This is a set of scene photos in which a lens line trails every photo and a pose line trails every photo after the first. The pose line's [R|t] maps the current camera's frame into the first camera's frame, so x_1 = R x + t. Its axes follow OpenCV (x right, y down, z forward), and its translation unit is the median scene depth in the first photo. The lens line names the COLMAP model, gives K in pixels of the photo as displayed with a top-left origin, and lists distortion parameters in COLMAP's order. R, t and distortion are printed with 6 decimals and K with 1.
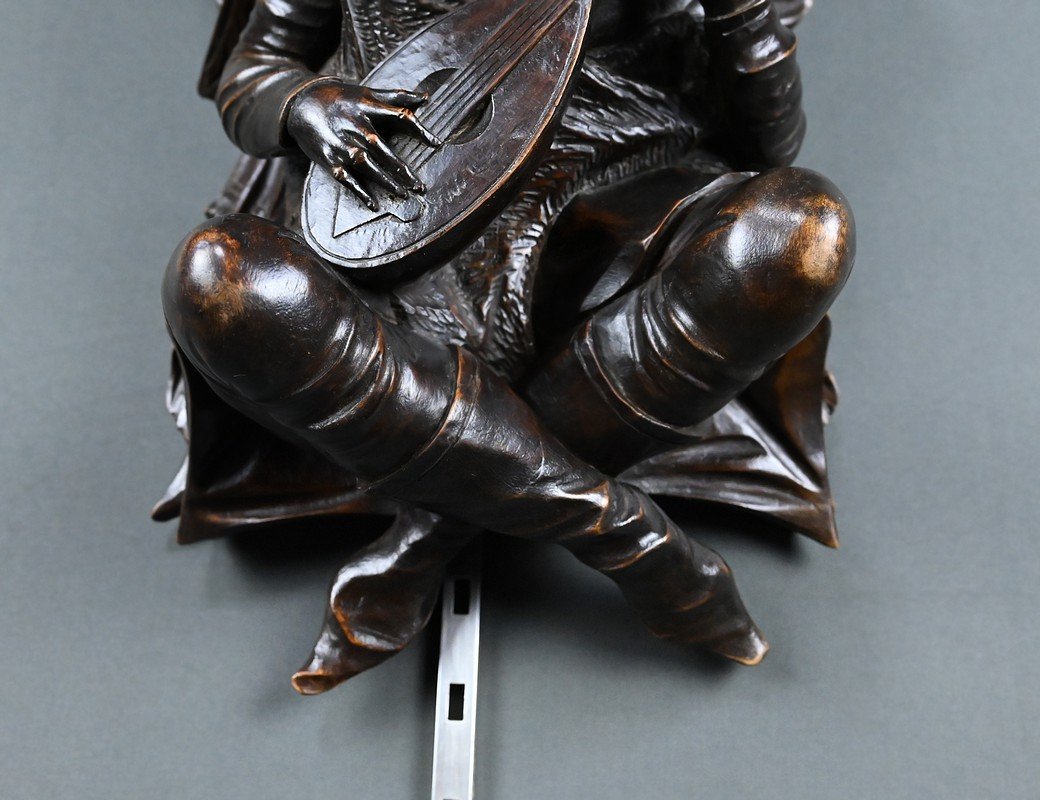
lens RADIAL K [[1065.7, 0, 517.8], [0, 1065.7, 455.1], [0, 0, 1]] dist [-0.003689, -0.006873]
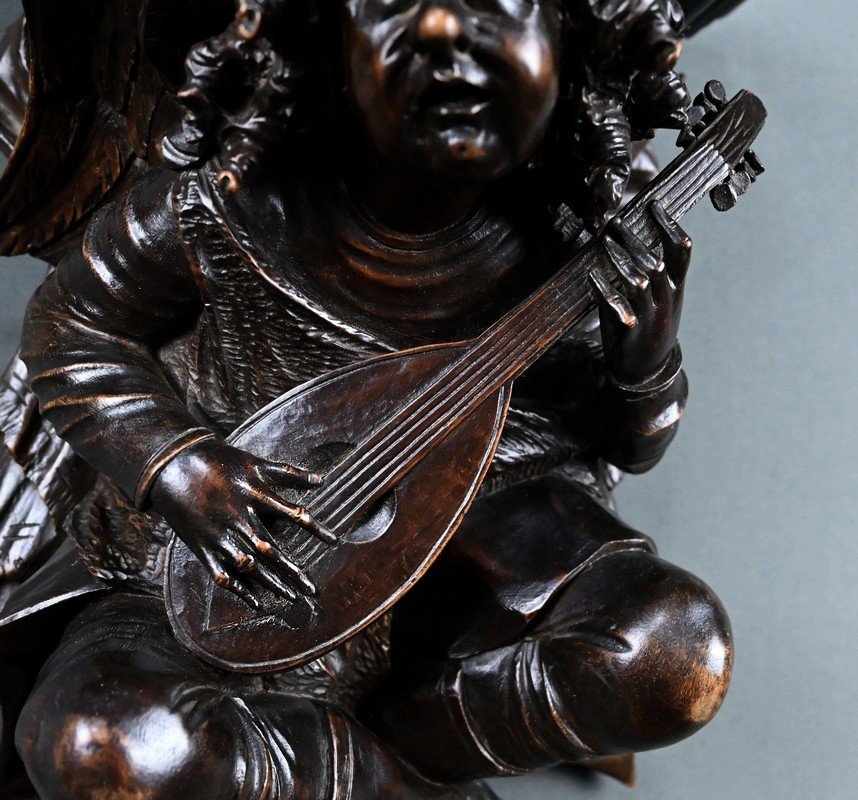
lens RADIAL K [[1080.1, 0, 491.4], [0, 1080.1, 487.3], [0, 0, 1]] dist [-0.001843, 0.001610]
pose [[0.953279, 0.025660, 0.301000, -0.200394], [-0.106396, 0.961062, 0.255030, -0.524074], [-0.282735, -0.275140, 0.918890, 0.118020]]
